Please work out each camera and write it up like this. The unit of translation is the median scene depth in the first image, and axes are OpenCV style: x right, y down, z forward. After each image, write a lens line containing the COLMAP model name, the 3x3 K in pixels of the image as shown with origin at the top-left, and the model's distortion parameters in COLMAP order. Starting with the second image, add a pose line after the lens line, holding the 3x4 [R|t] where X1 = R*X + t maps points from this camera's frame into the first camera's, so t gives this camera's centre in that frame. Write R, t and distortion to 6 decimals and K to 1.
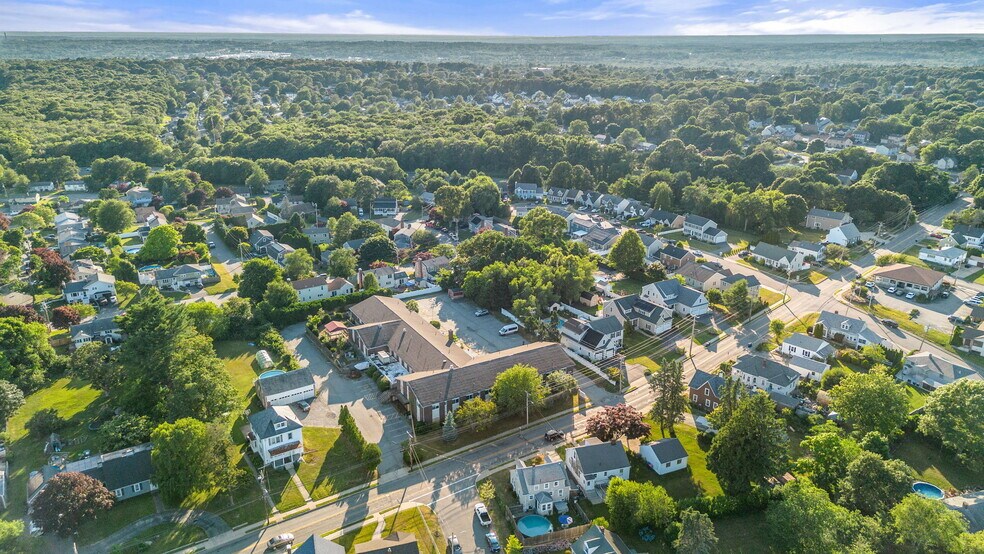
lens RADIAL K [[691.5, 0, 492.0], [0, 691.5, 277.0], [0, 0, 1]] dist [0.074175, -0.077049]
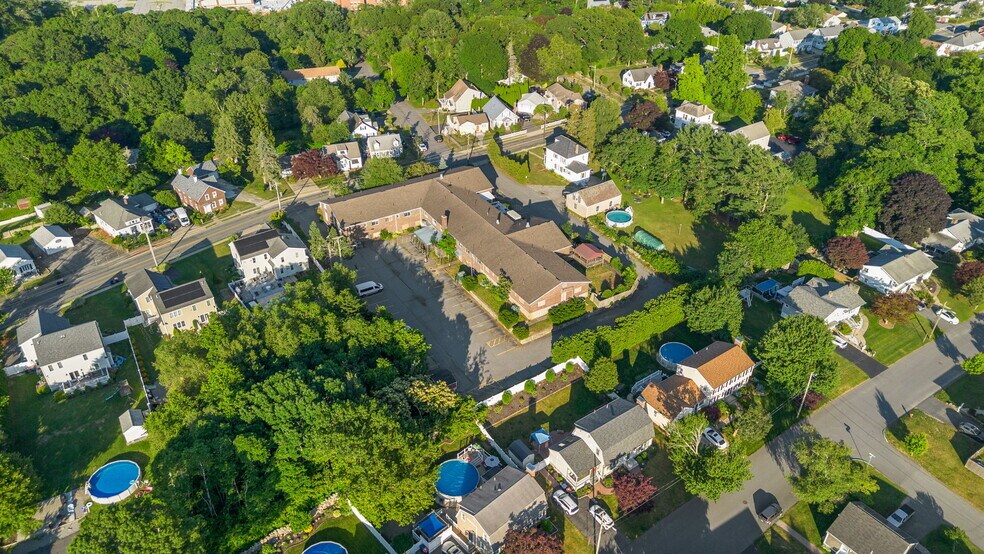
lens RADIAL K [[691.5, 0, 492.0], [0, 691.5, 277.0], [0, 0, 1]] dist [0.074175, -0.077049]
pose [[-0.999695, 0.005396, -0.024109, -0.099482], [-0.015982, 0.602916, 0.797645, -0.596012], [0.018840, 0.797787, -0.602645, 1.635287]]
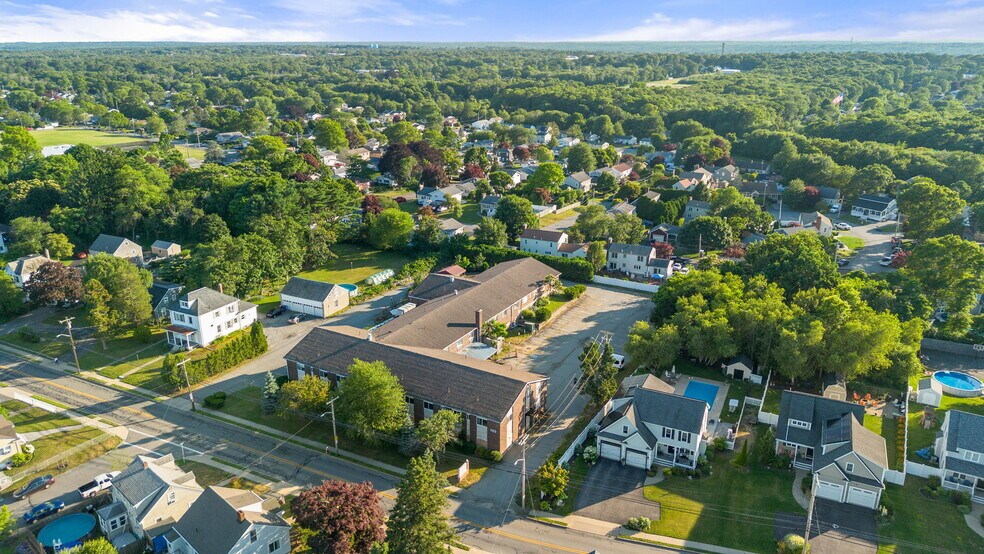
lens RADIAL K [[691.5, 0, 492.0], [0, 691.5, 277.0], [0, 0, 1]] dist [0.074175, -0.077049]
pose [[0.496456, 0.279225, -0.821927, 0.522272], [-0.286469, 0.946509, 0.148516, -0.063790], [0.819431, 0.161725, 0.549890, 0.637755]]
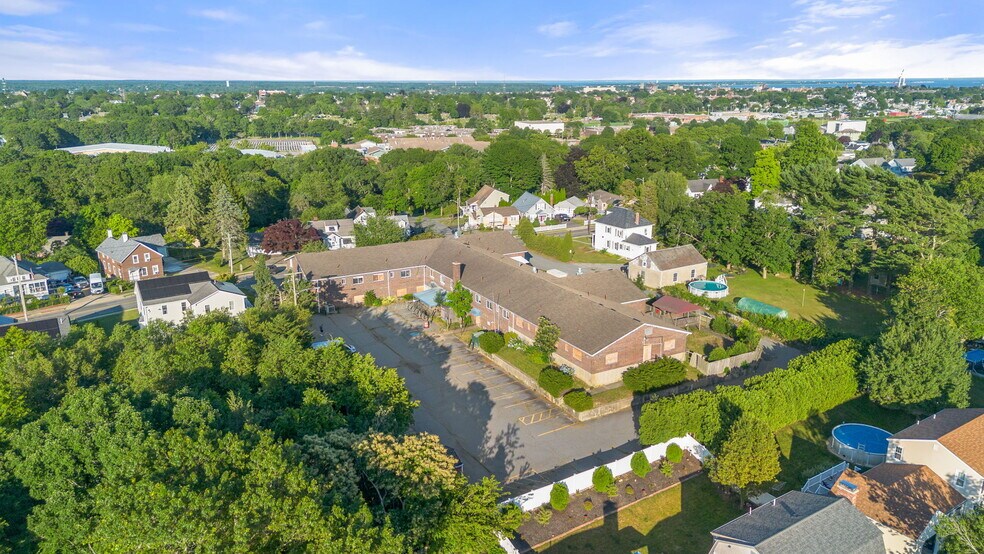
lens RADIAL K [[700.5, 0, 492.0], [0, 700.5, 277.0], [0, 0, 1]] dist [0.067616, -0.071127]
pose [[-0.999874, -0.009103, 0.013018, -0.099348], [0.000006, 0.819312, 0.573347, -0.270298], [-0.015885, 0.573275, -0.819209, 1.545965]]
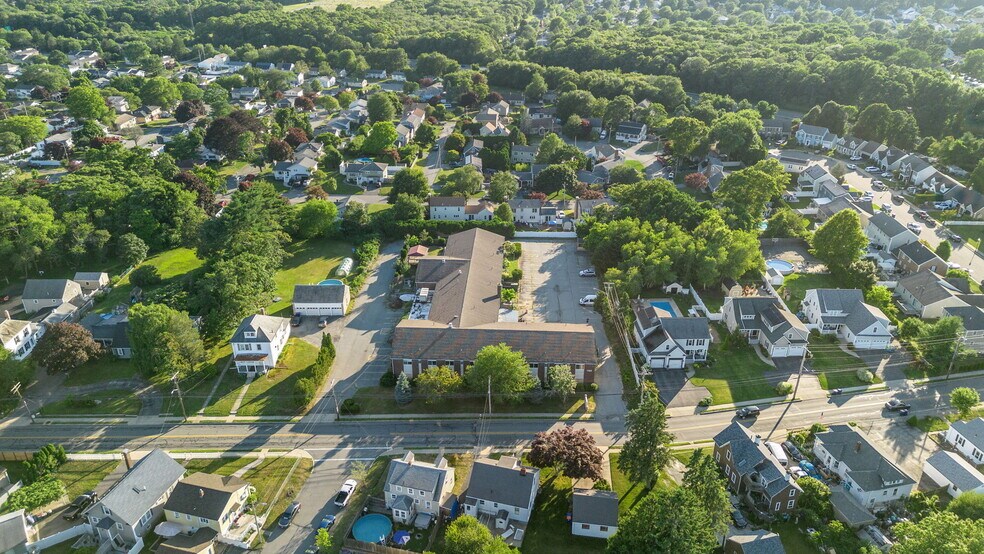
lens RADIAL K [[691.5, 0, 492.0], [0, 691.5, 277.0], [0, 0, 1]] dist [0.074175, -0.077049]
pose [[0.841602, 0.239920, -0.483884, 0.366640], [-0.178679, 0.969153, 0.169756, -0.082622], [0.509685, -0.056407, 0.858510, 0.241580]]
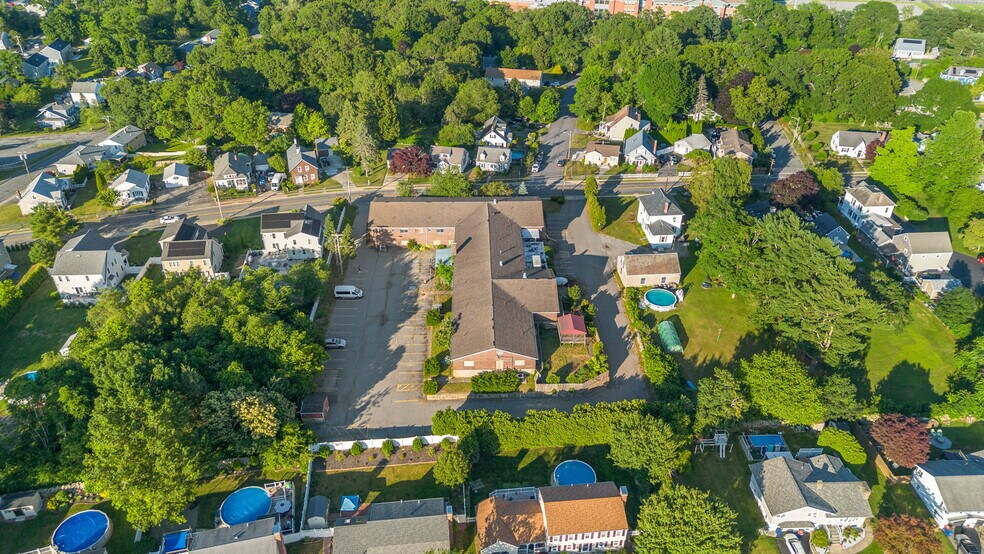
lens RADIAL K [[691.5, 0, 492.0], [0, 691.5, 277.0], [0, 0, 1]] dist [0.074175, -0.077049]
pose [[-0.879767, -0.275608, 0.387363, -0.442096], [0.143273, 0.623217, 0.768813, -0.542692], [-0.453302, 0.731875, -0.508799, 1.468765]]
